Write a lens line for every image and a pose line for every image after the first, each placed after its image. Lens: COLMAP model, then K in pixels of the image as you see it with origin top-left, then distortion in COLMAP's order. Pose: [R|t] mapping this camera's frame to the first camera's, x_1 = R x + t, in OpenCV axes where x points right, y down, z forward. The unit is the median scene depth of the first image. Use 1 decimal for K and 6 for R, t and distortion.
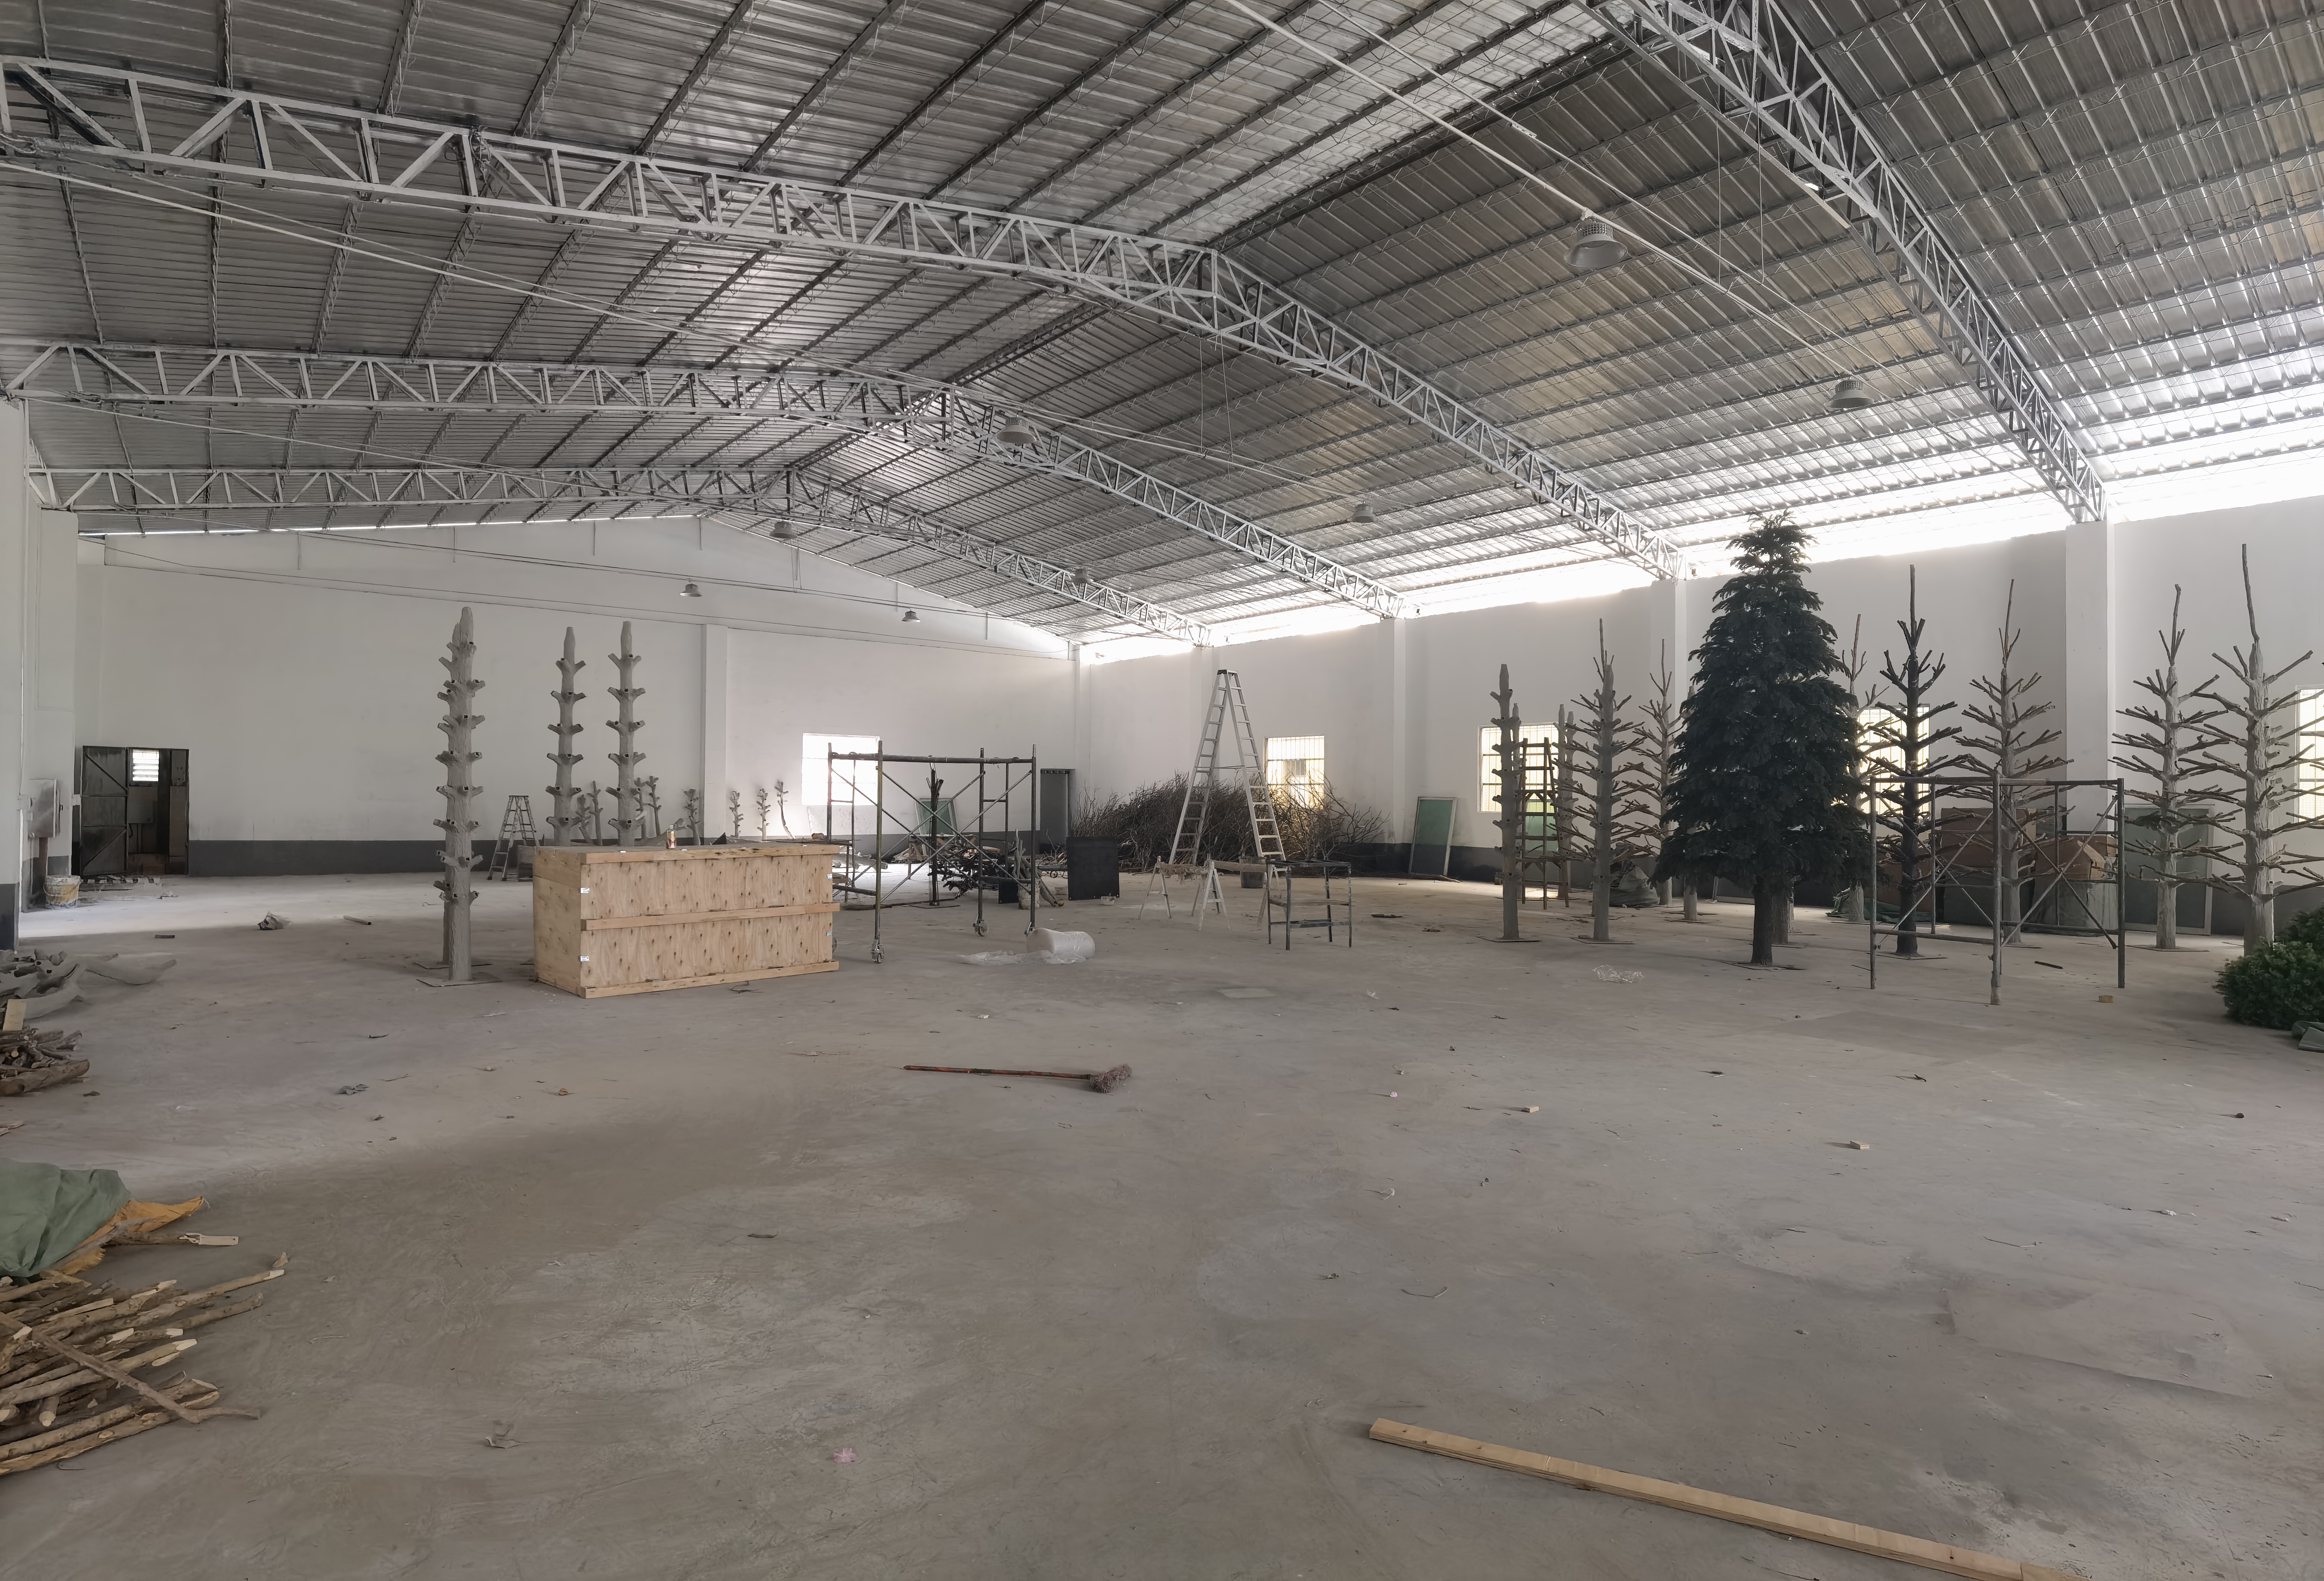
lens RADIAL K [[1213.2, 0, 1162.0], [0, 1213.2, 790.5], [0, 0, 1]] dist [-0.003420, -0.000299]
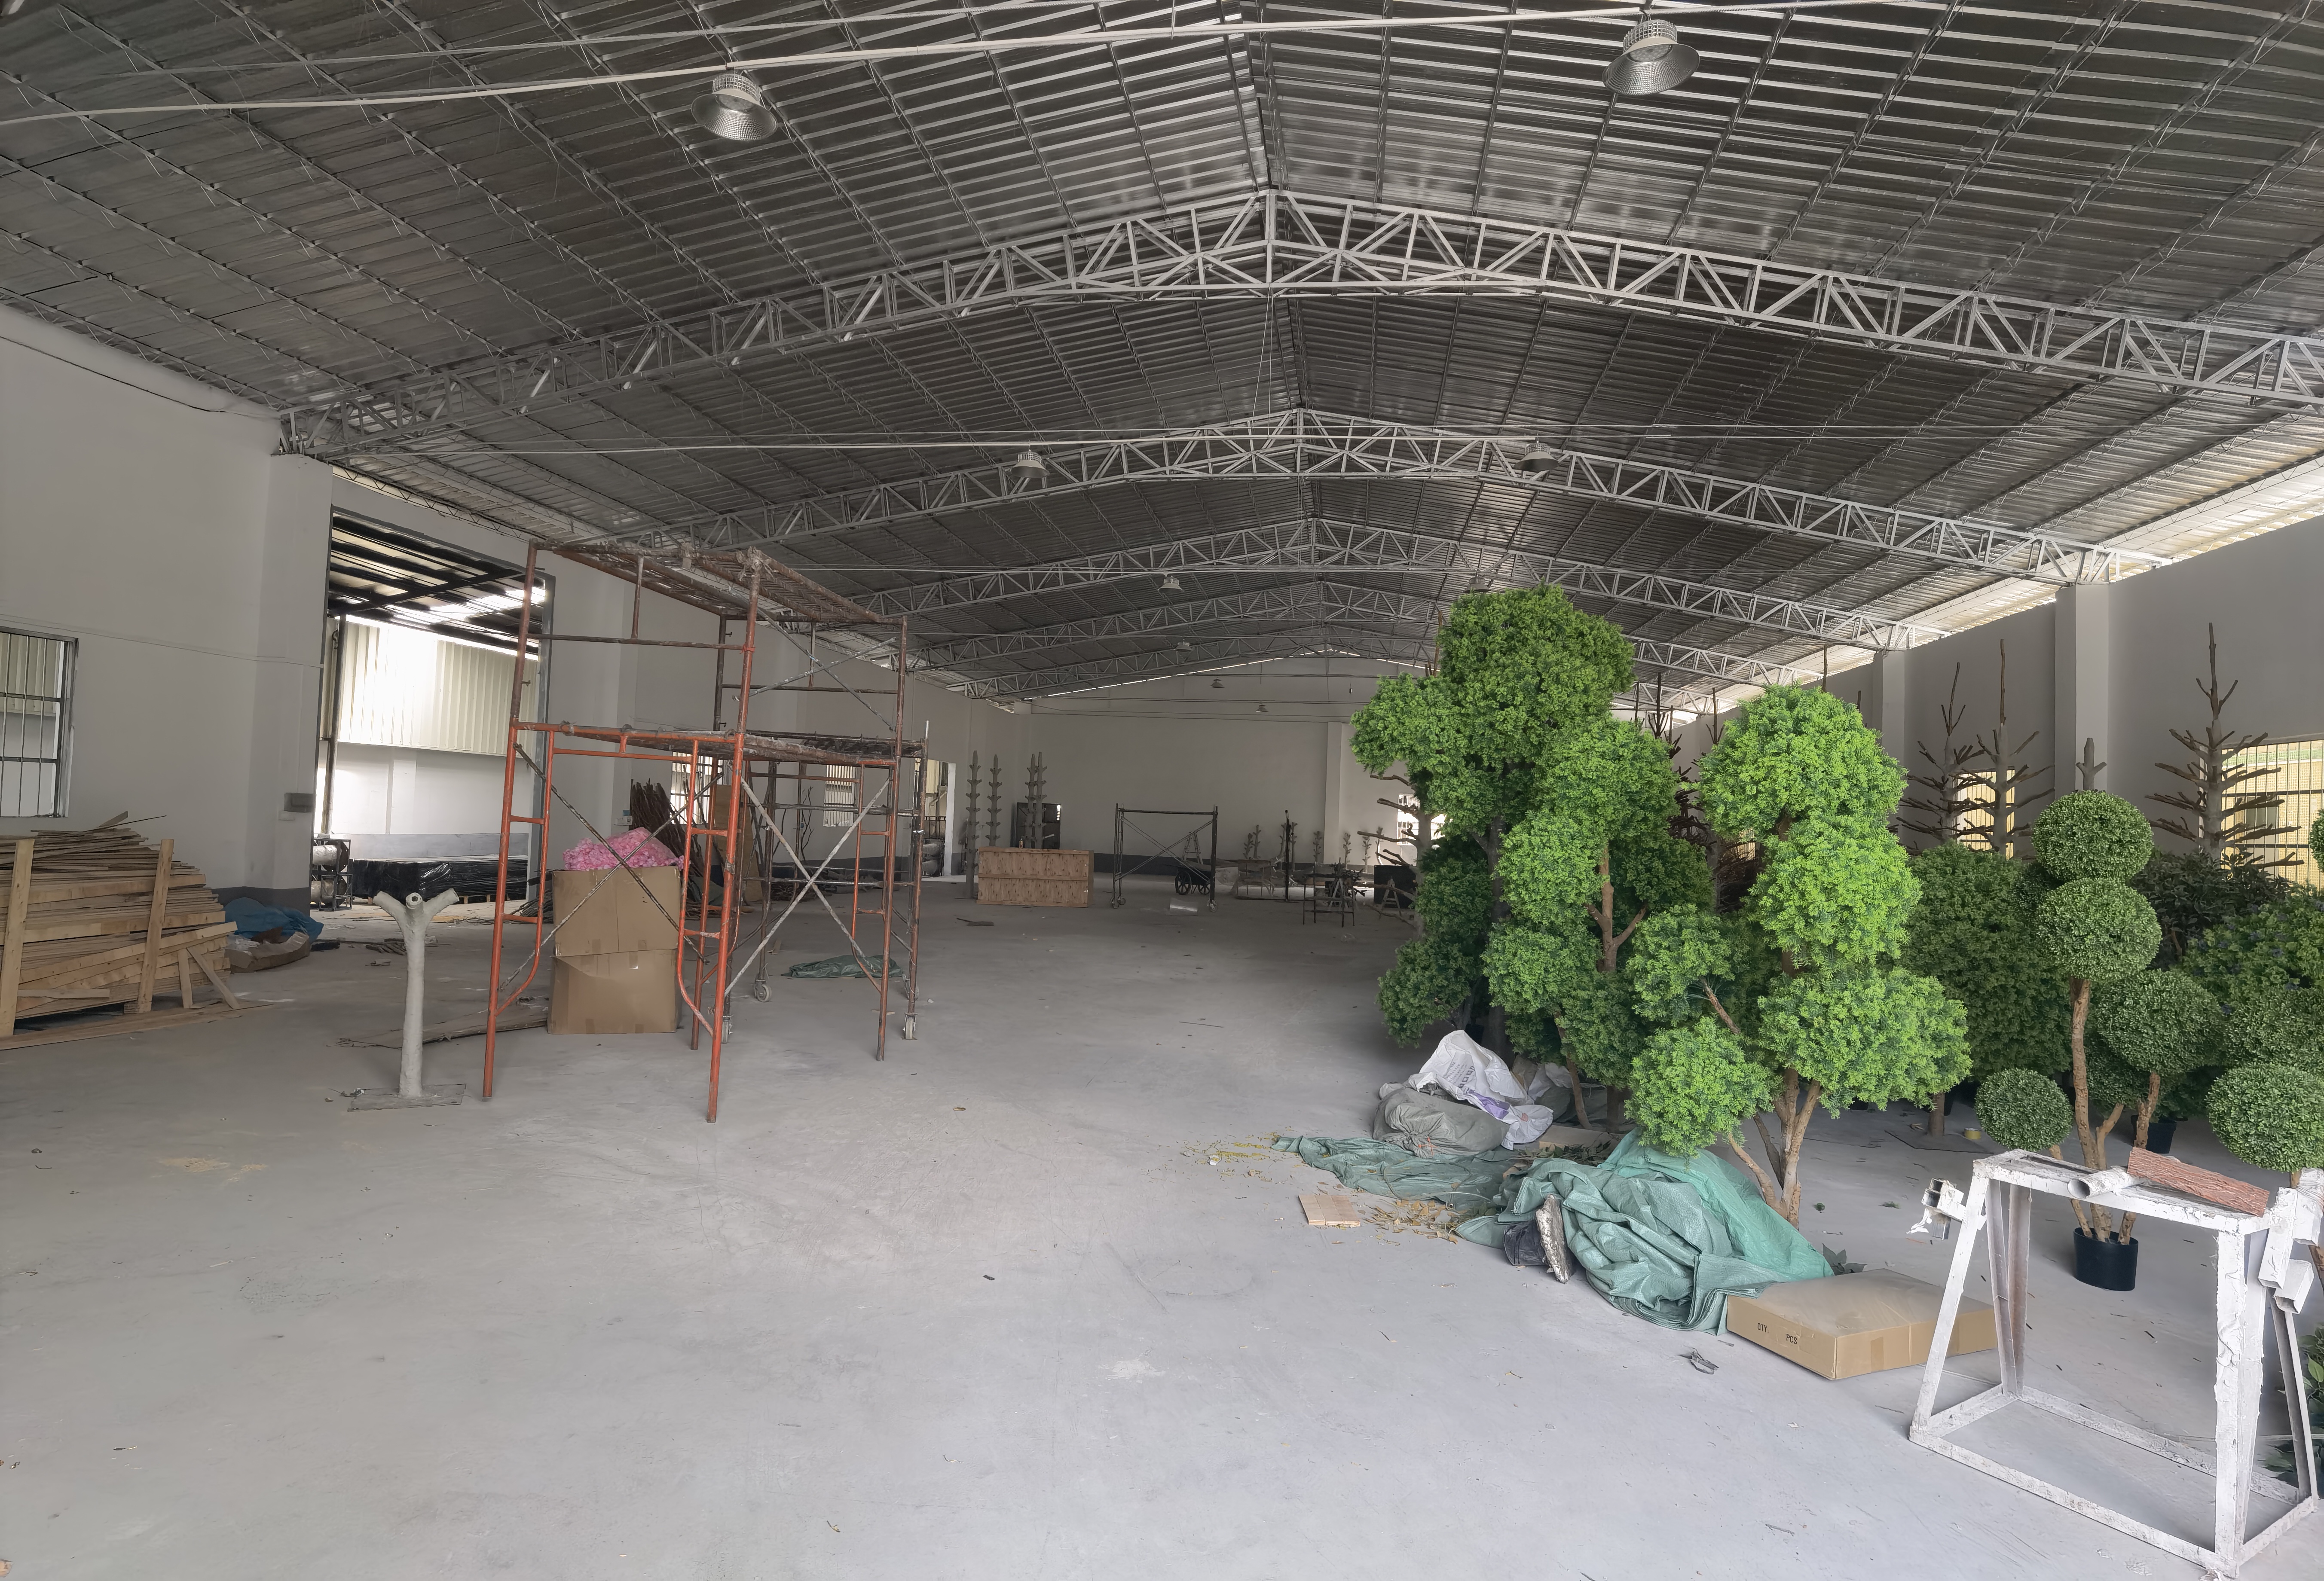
lens RADIAL K [[1213.2, 0, 1162.0], [0, 1213.2, 790.5], [0, 0, 1]] dist [-0.003420, -0.000299]
pose [[0.672472, -0.007371, -0.740086, 1.120804], [-0.024409, 0.999186, -0.032130, 0.002676], [0.739720, 0.039671, 0.671745, -0.298458]]
